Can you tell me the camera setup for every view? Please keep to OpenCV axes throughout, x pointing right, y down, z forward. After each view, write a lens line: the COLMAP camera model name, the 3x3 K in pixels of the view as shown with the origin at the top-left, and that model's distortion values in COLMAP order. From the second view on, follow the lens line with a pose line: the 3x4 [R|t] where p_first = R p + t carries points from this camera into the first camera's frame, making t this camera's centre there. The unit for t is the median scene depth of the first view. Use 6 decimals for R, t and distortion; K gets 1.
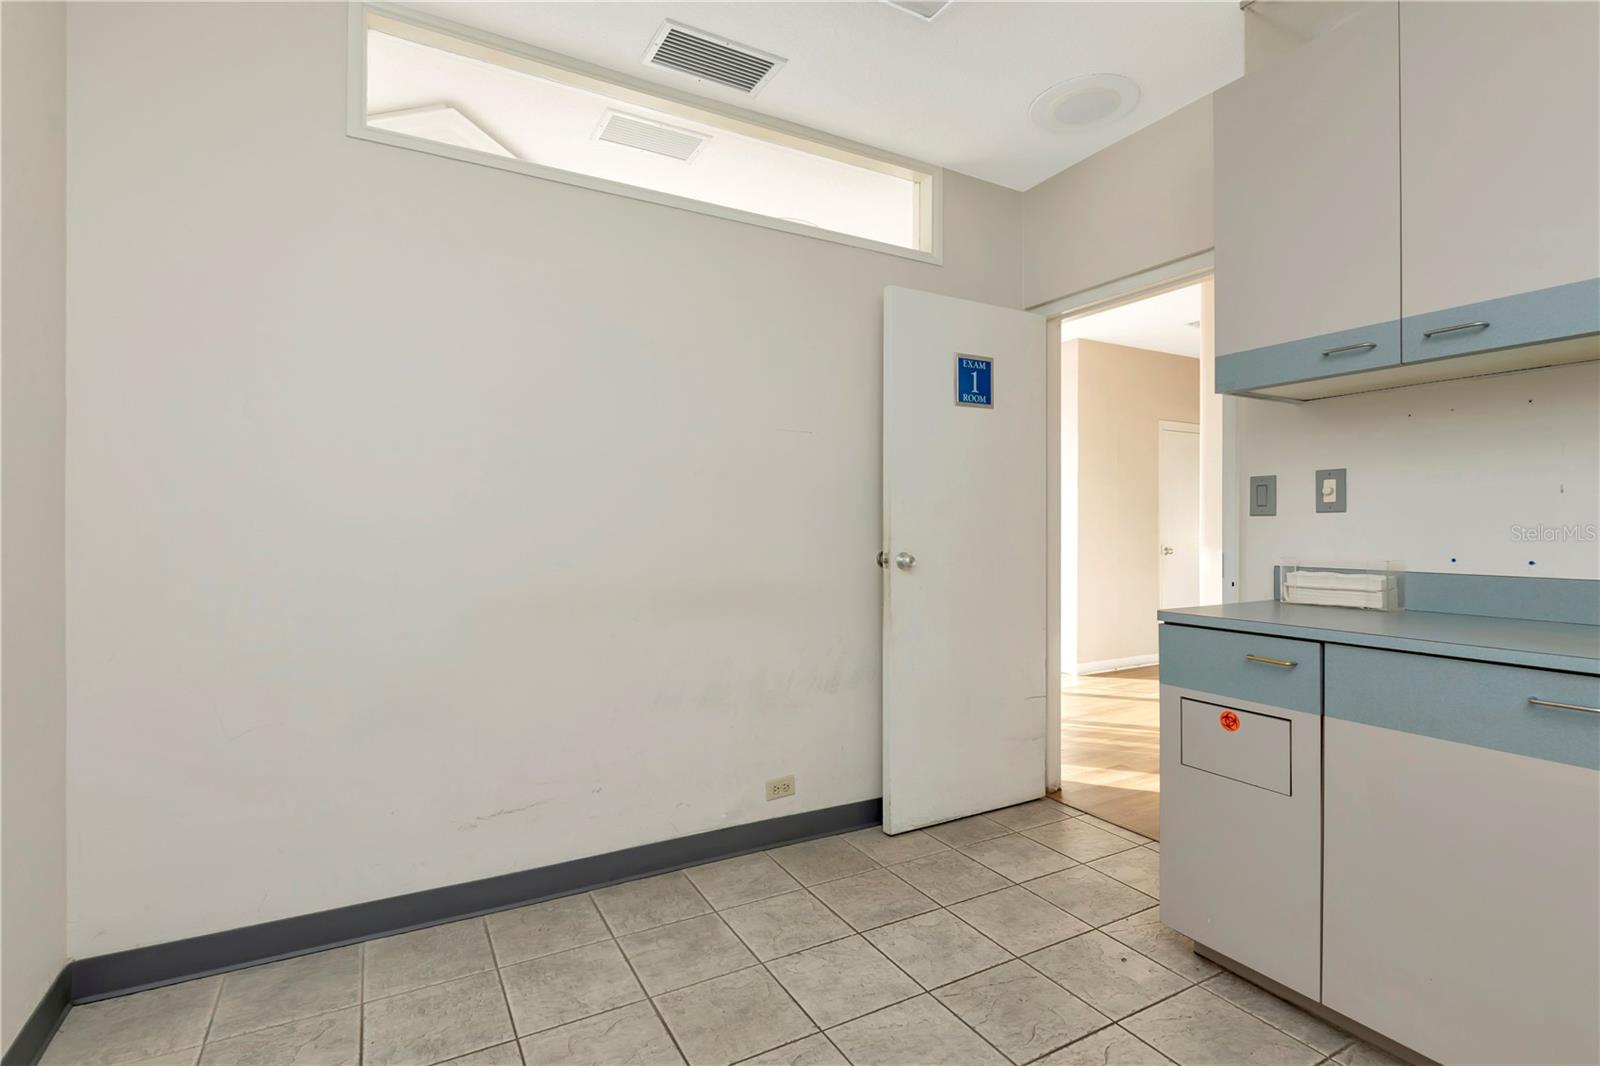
lens RADIAL K [[771.0, 0, 808.9], [0, 771.0, 520.3], [0, 0, 1]] dist [0.012086, -0.003302]
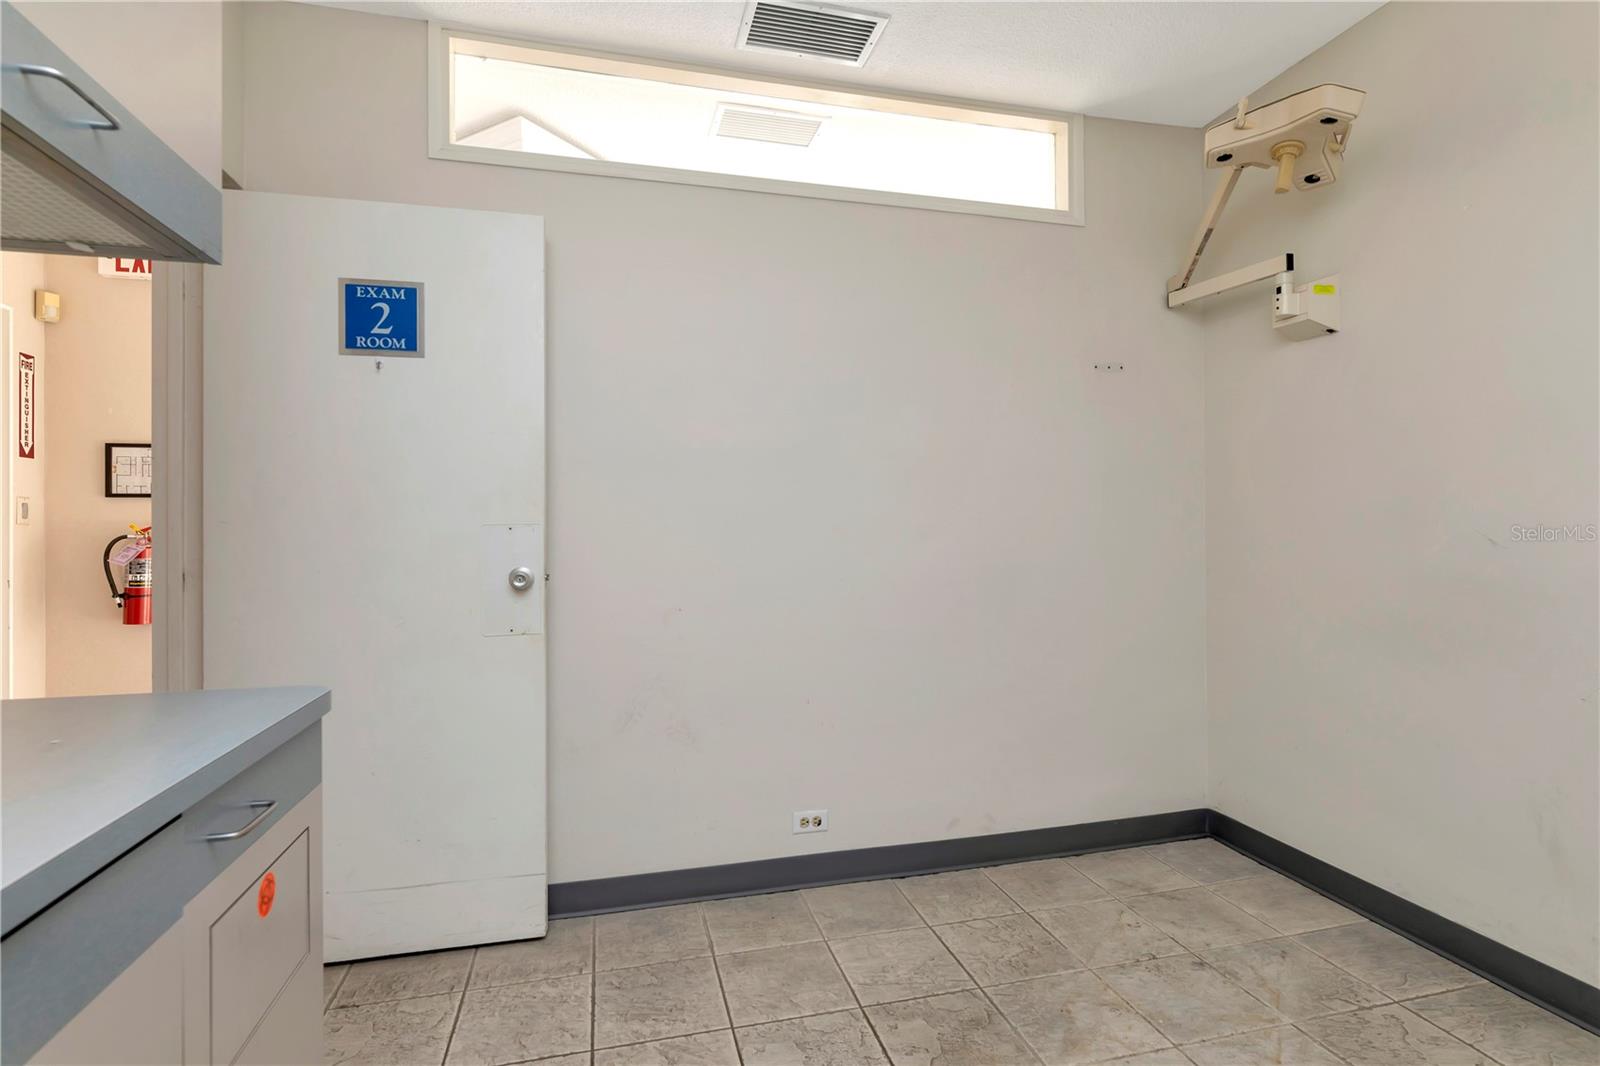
lens RADIAL K [[771.0, 0, 879.6], [0, 771.0, 516.6], [0, 0, 1]] dist [0.012086, -0.003302]
pose [[0.964589, -0.012990, -0.263439, 0.184473], [0.010727, 0.999892, -0.010027, 0.005112], [0.263540, 0.006846, 0.964624, 0.108775]]
